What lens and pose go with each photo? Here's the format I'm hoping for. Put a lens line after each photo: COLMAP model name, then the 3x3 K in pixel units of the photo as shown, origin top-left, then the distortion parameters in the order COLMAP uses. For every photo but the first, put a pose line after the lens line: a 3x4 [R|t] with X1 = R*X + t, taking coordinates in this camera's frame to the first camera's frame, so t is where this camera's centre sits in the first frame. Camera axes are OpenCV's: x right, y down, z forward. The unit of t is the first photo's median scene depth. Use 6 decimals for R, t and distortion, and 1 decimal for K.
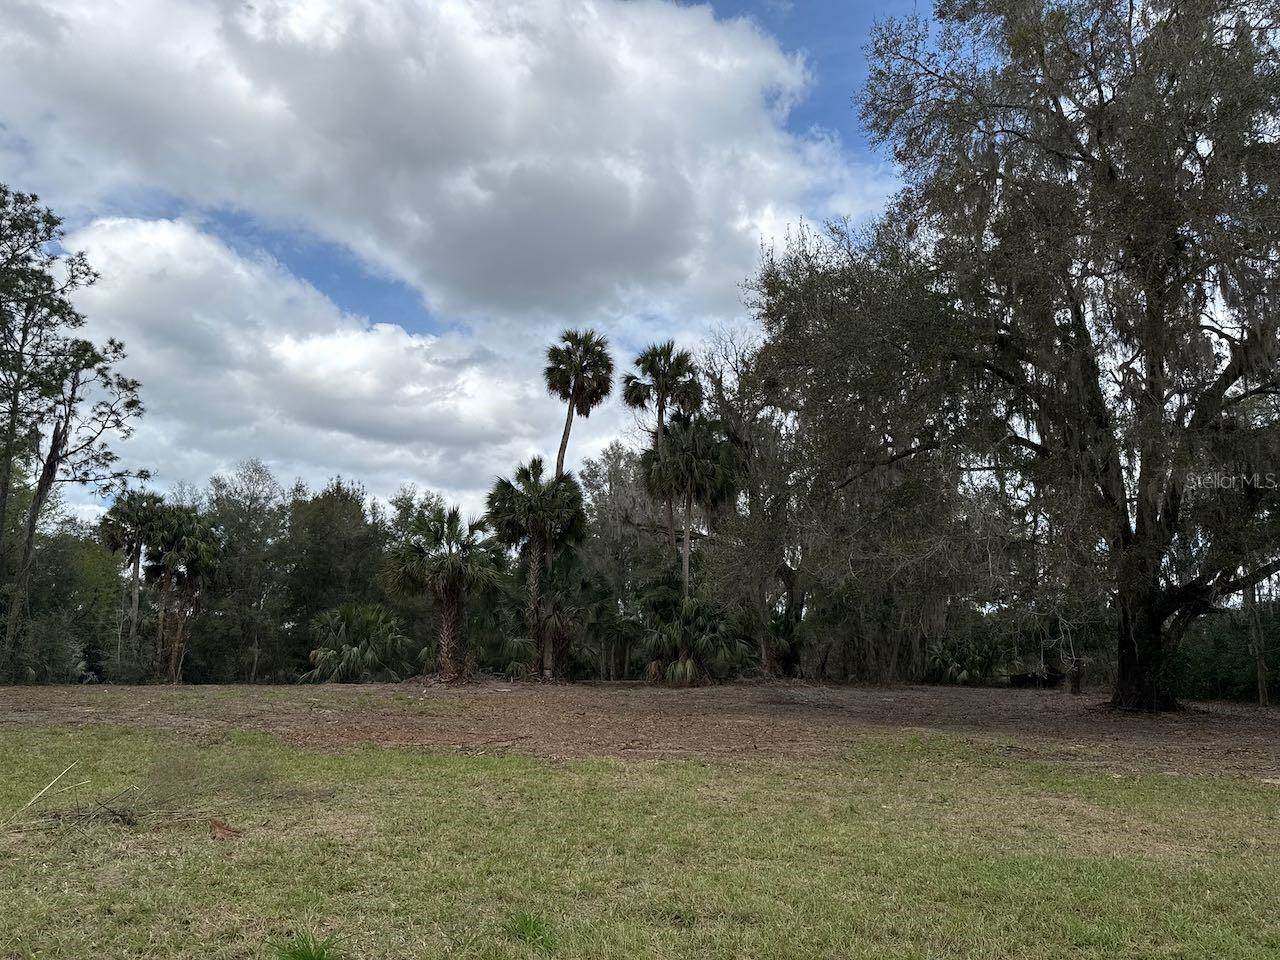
lens RADIAL K [[907.0, 0, 649.2], [0, 907.0, 471.3], [0, 0, 1]] dist [0.057640, -0.068019]
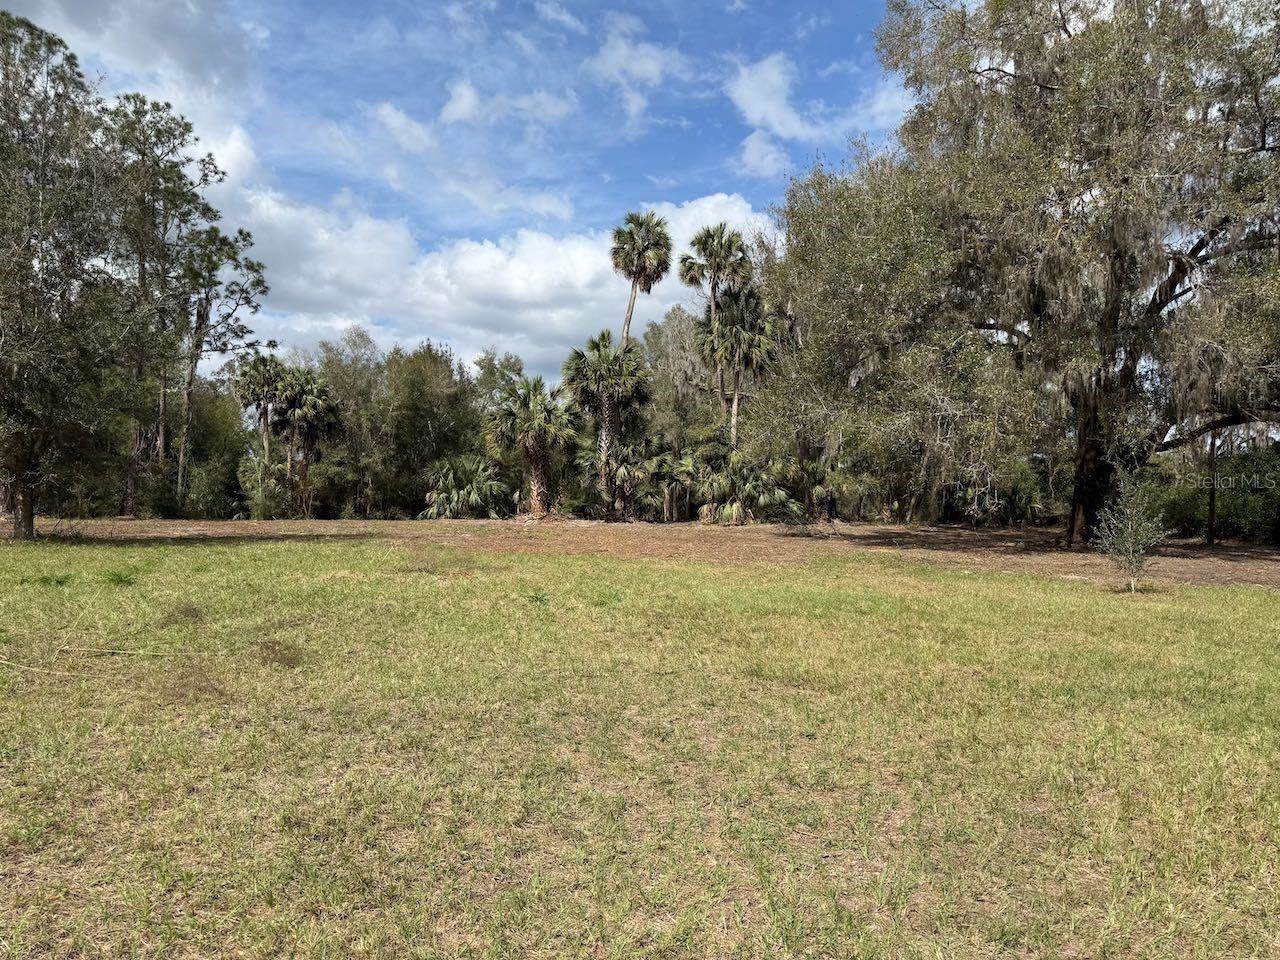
lens RADIAL K [[907.0, 0, 653.0], [0, 907.0, 480.8], [0, 0, 1]] dist [0.057640, -0.068019]
pose [[0.997373, 0.003707, -0.072348, 0.020418], [0.009273, 0.983942, 0.178250, -0.032773], [0.071847, -0.178452, 0.981322, -0.159745]]
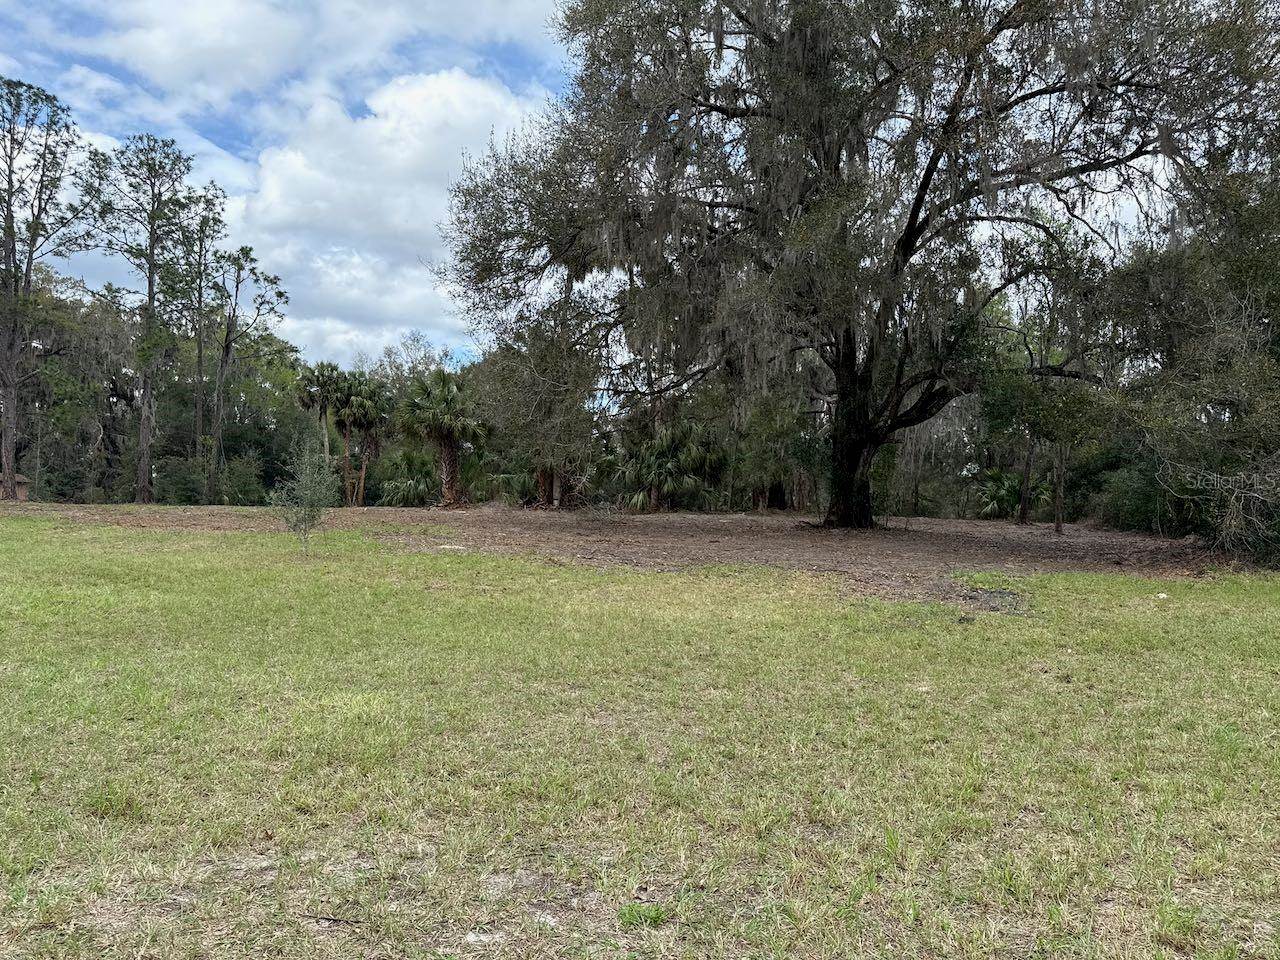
lens RADIAL K [[907.0, 0, 644.7], [0, 907.0, 493.3], [0, 0, 1]] dist [0.057640, -0.068019]
pose [[0.939800, 0.003816, -0.341704, 0.405132], [0.062189, 0.981330, 0.181999, -0.001714], [0.336019, -0.192292, 0.922017, -0.065984]]
